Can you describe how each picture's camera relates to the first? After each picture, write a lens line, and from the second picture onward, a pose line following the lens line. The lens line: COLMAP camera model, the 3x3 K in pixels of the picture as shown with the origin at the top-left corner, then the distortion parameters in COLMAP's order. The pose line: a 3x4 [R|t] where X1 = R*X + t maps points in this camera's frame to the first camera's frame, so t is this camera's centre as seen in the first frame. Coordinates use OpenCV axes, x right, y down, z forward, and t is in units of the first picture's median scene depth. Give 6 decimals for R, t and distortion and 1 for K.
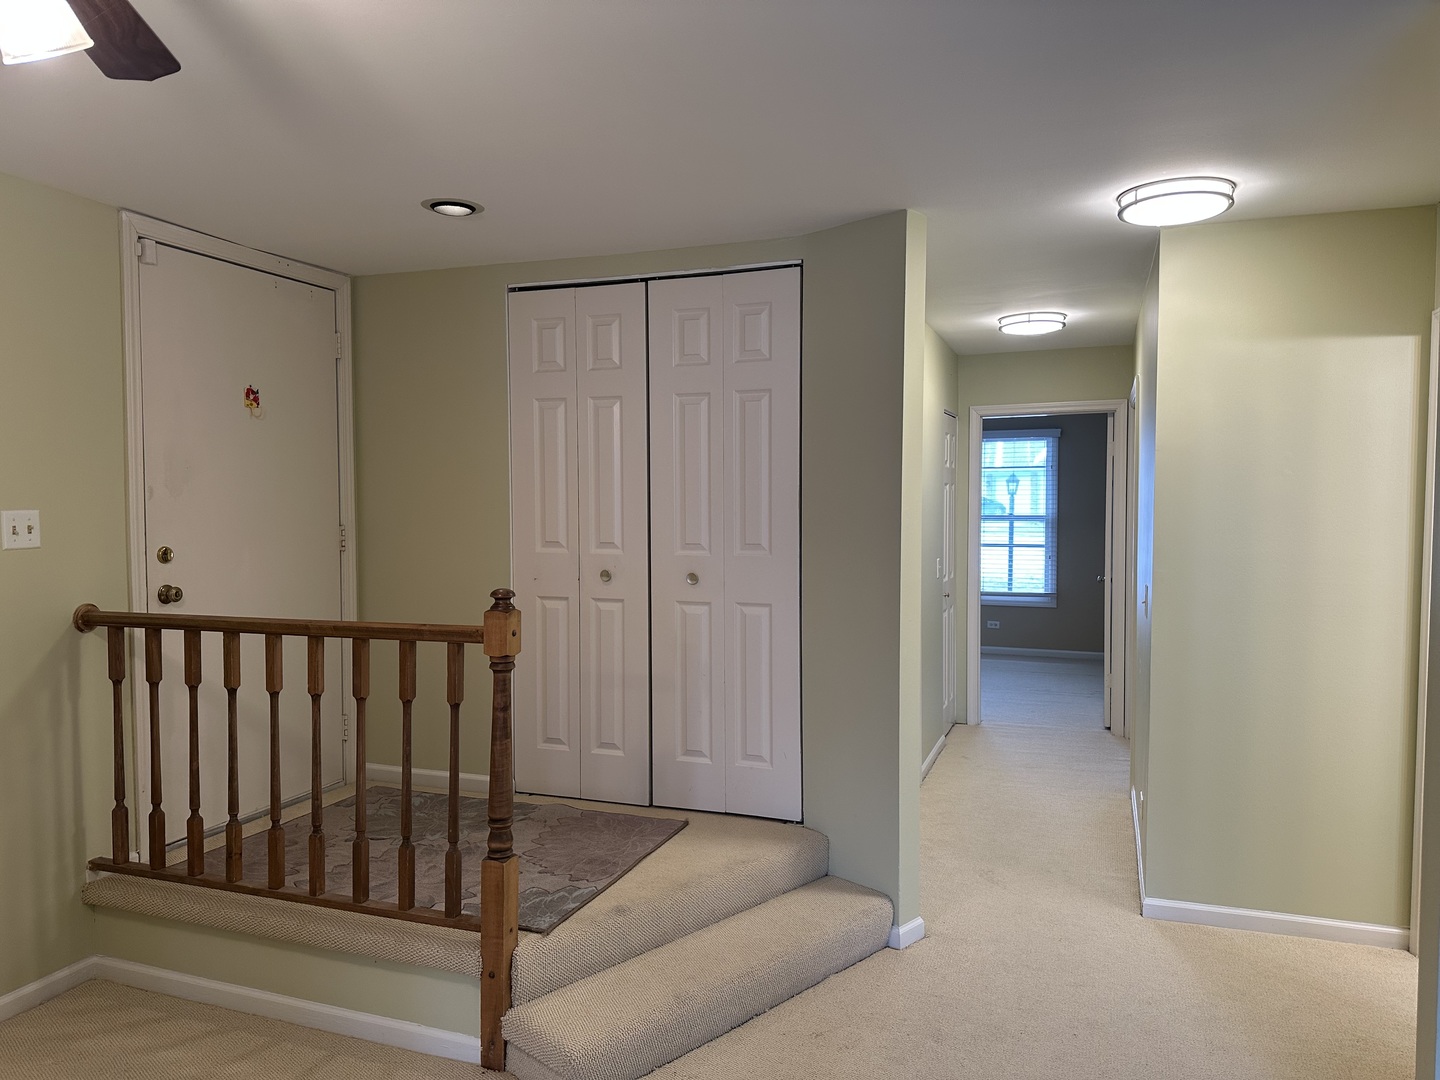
lens RADIAL K [[1010.1, 0, 750.5], [0, 1010.1, 538.1], [0, 0, 1]] dist [0.072705, -0.089939]
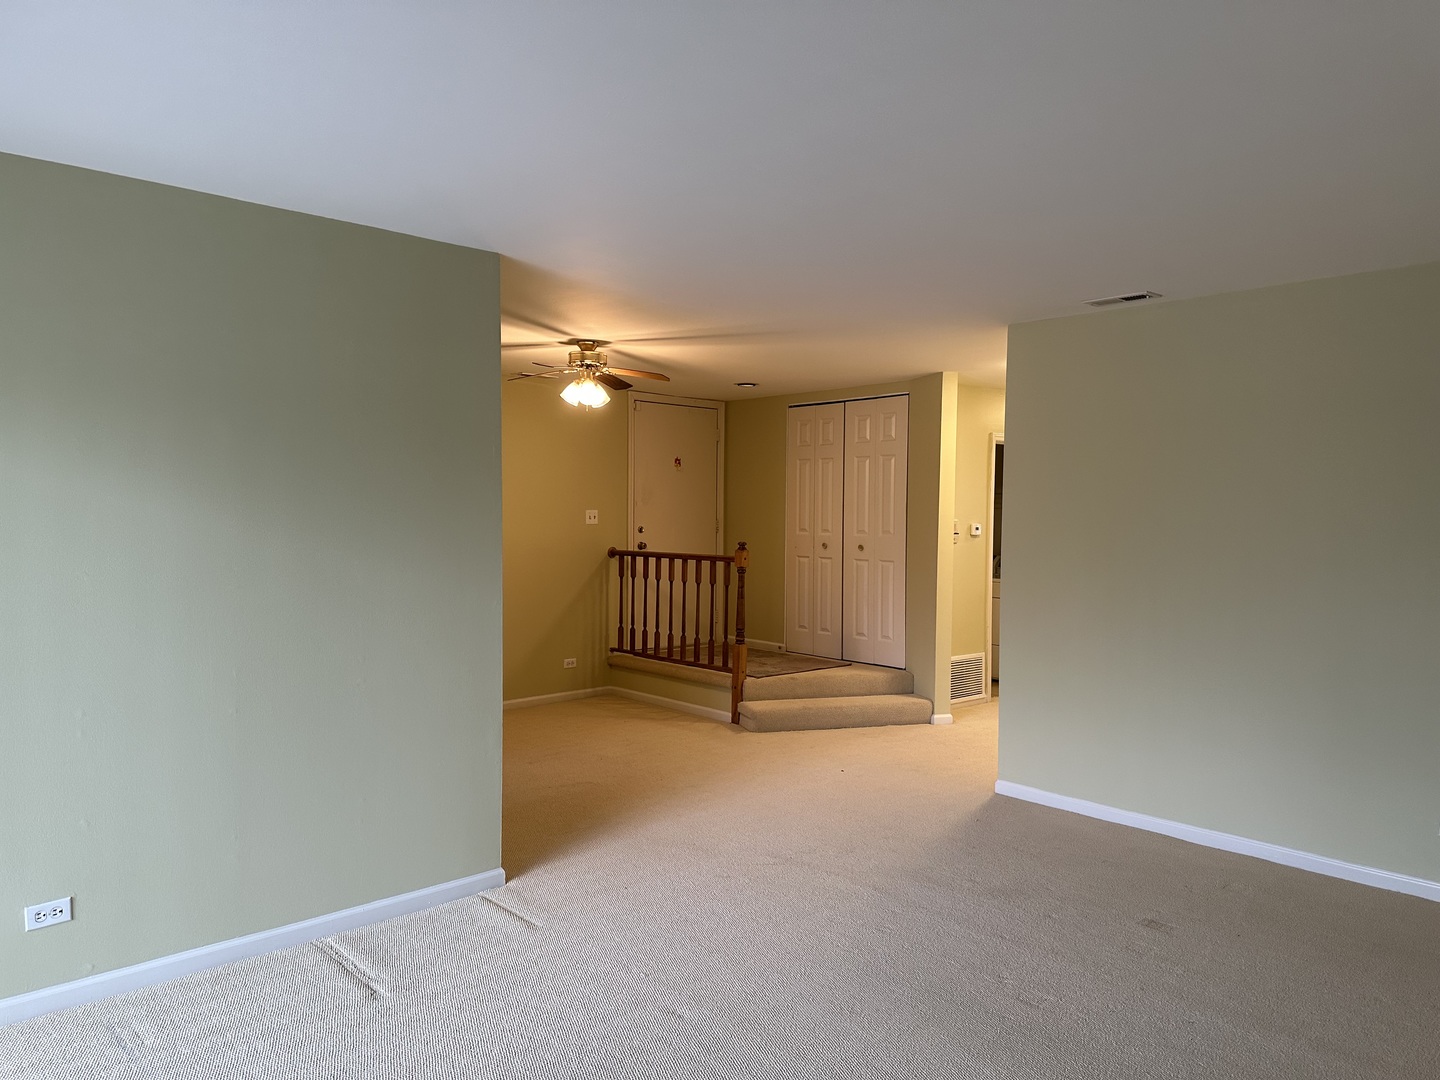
lens RADIAL K [[1010.1, 0, 750.5], [0, 1010.1, 538.1], [0, 0, 1]] dist [0.072705, -0.089939]
pose [[0.897652, 0.022930, -0.440109, 0.774263], [-0.028543, 0.999574, -0.006137, 0.047977], [0.439780, 0.018071, 0.897924, -1.119107]]
